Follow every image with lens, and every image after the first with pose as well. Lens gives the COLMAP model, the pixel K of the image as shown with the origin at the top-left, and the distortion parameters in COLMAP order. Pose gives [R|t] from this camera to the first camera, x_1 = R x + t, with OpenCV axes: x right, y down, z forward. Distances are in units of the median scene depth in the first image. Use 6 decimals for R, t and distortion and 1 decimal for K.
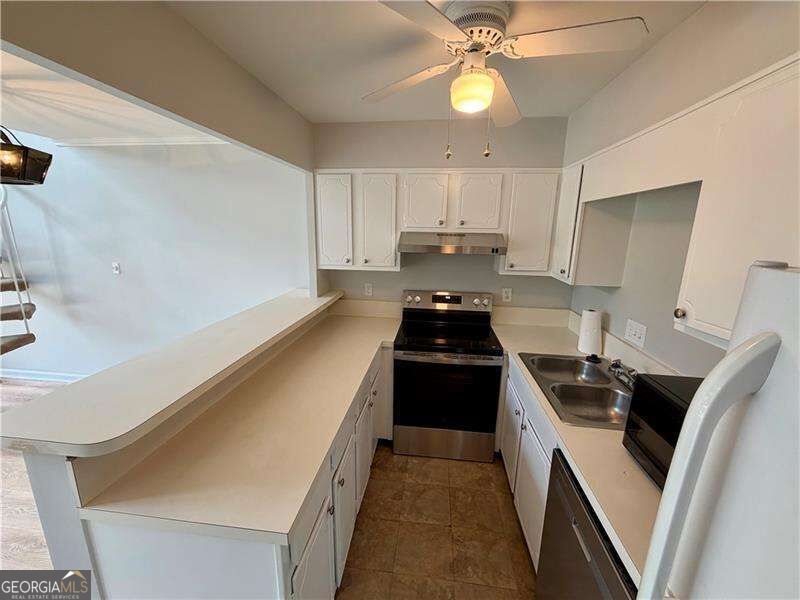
lens RADIAL K [[320.0, 0, 398.9], [0, 320.0, 301.4], [0, 0, 1]] dist [-0.001963, 0.000049]
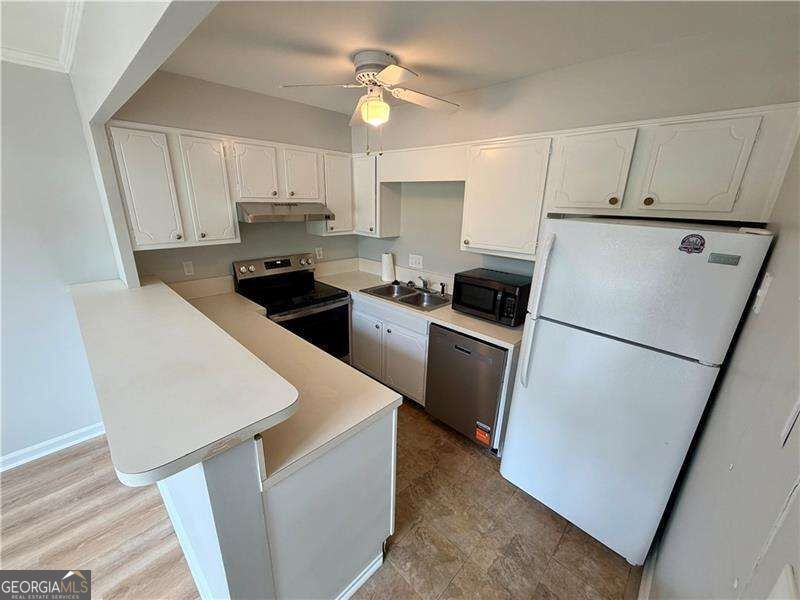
lens RADIAL K [[320.0, 0, 399.5], [0, 320.0, 301.1], [0, 0, 1]] dist [-0.001963, 0.000049]
pose [[0.602847, -0.246248, 0.758905, -0.528165], [0.160485, 0.969165, 0.186989, -0.024676], [-0.781550, 0.009067, 0.623777, -0.011964]]
